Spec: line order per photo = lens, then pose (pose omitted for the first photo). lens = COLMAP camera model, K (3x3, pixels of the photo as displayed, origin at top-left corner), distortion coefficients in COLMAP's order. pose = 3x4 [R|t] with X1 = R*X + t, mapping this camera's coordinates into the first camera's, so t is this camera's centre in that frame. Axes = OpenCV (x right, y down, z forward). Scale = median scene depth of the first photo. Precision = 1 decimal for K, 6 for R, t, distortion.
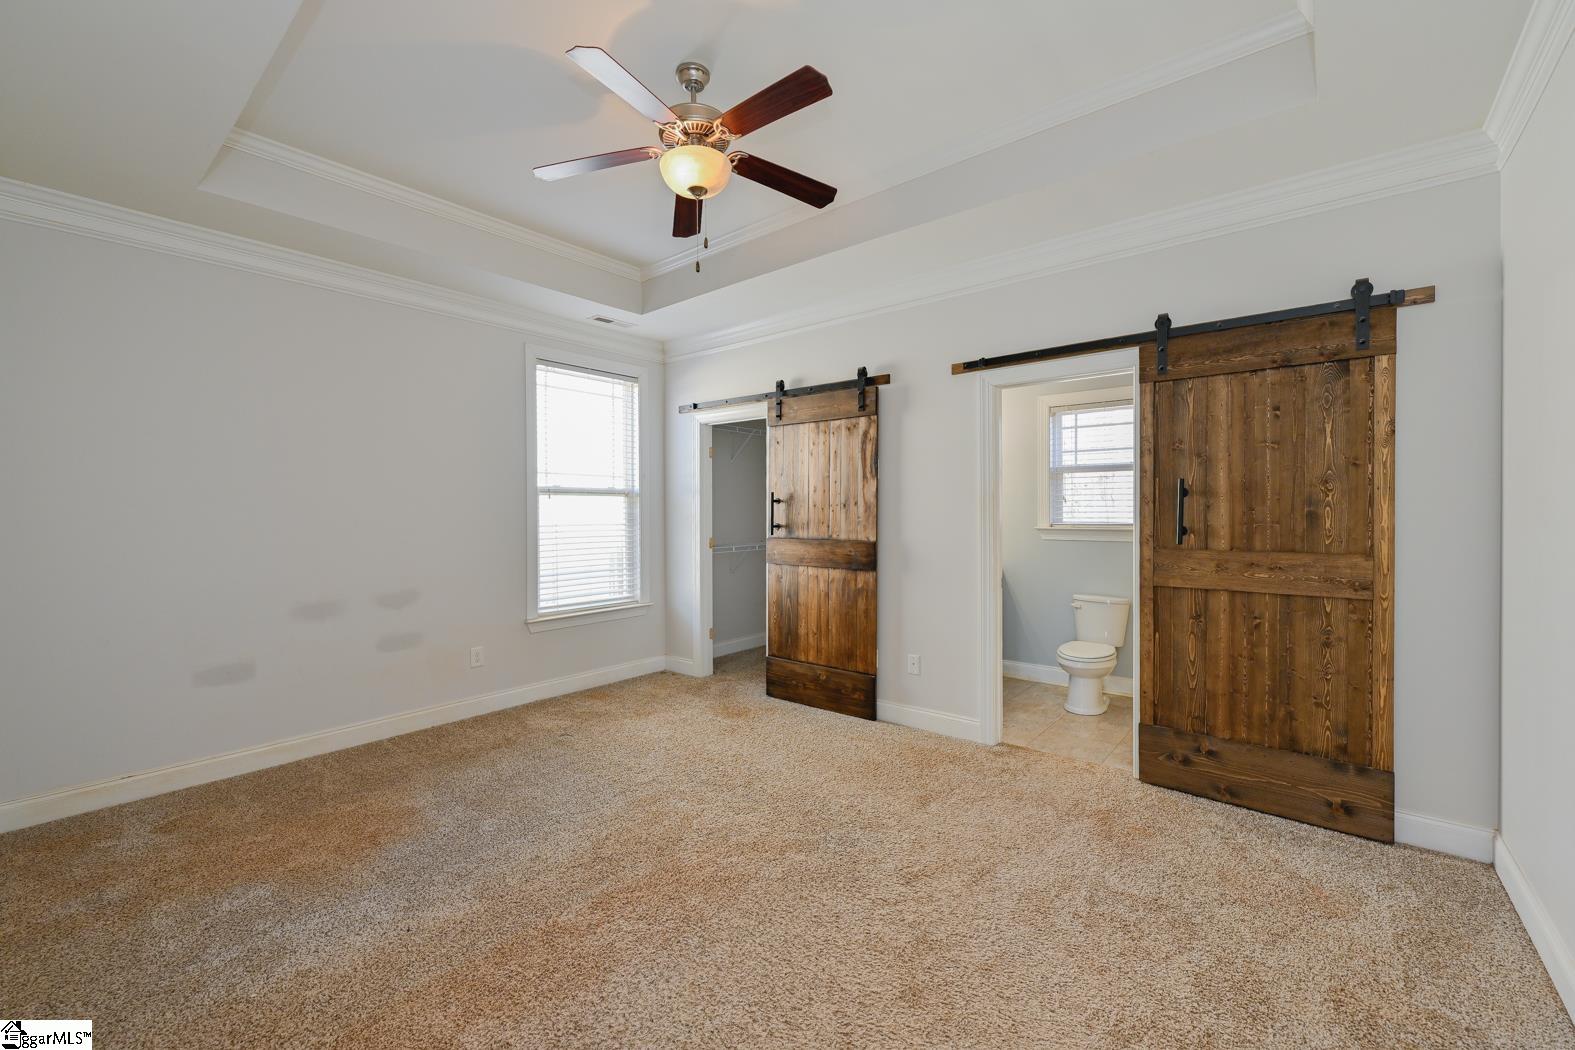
lens RADIAL K [[633.0, 0, 816.6], [0, 633.0, 523.8], [0, 0, 1]] dist [0.012175, 0.000136]
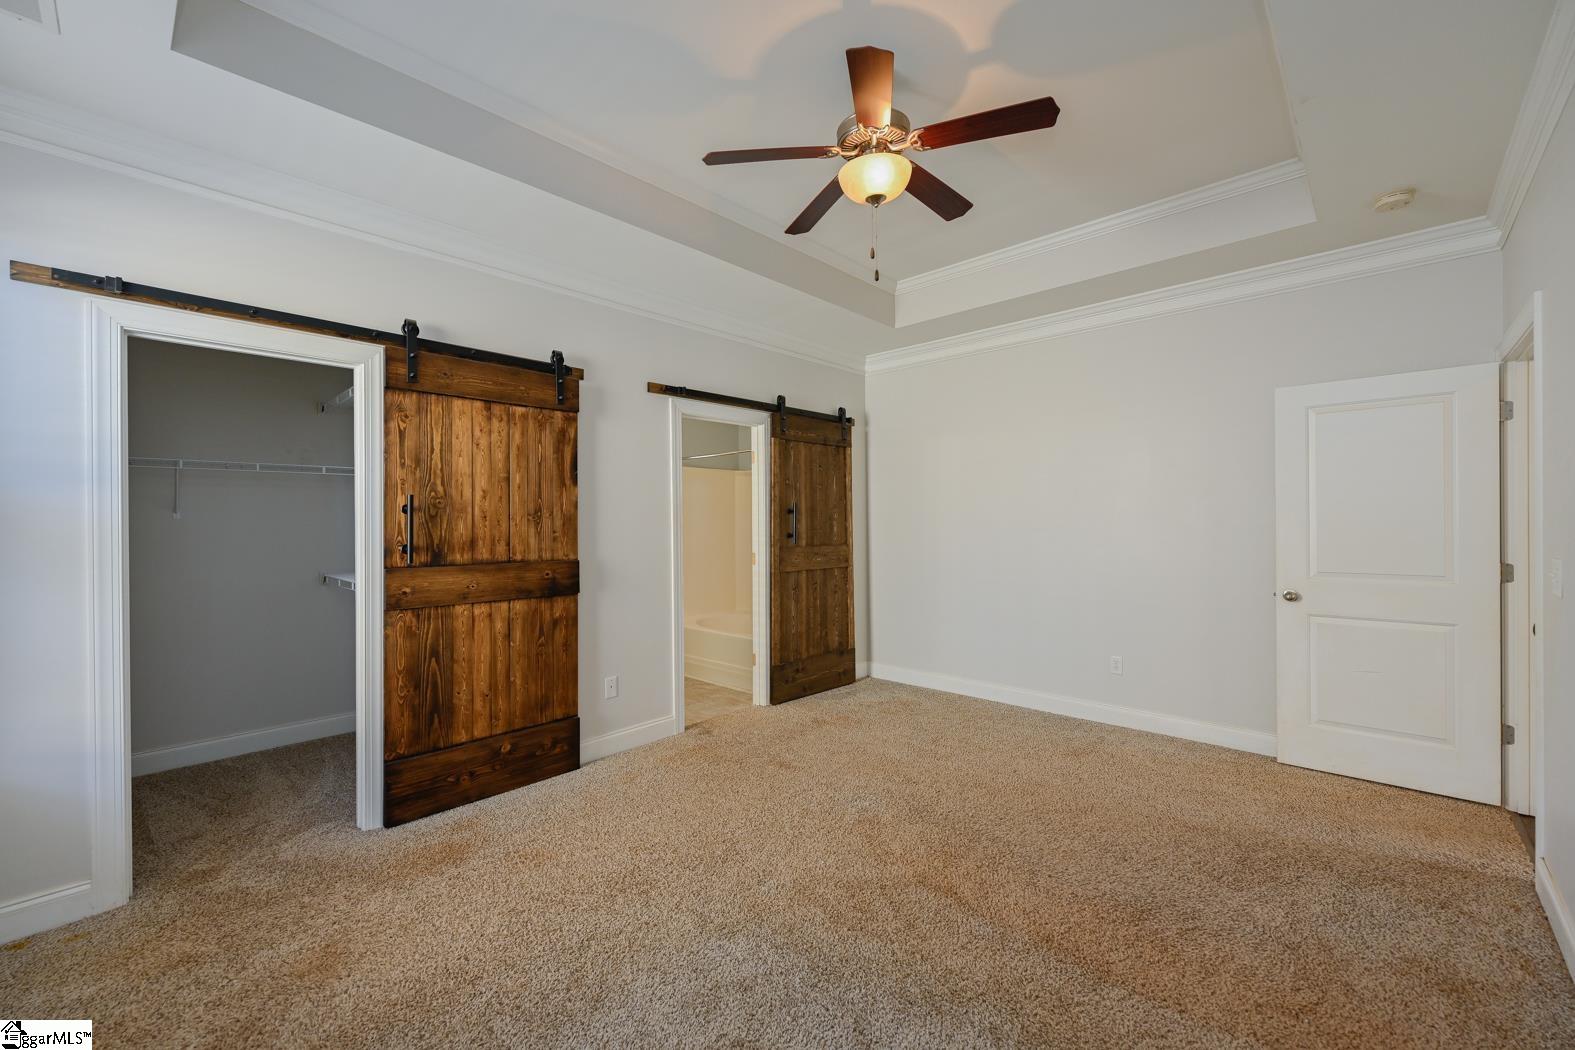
lens RADIAL K [[616.5, 0, 784.6], [0, 616.5, 520.7], [0, 0, 1]] dist [0.011245, 0.000643]
pose [[0.114898, -0.005352, 0.993363, -0.698891], [0.014301, 0.999891, 0.003733, -0.023513], [-0.993274, 0.013777, 0.114962, 0.613588]]
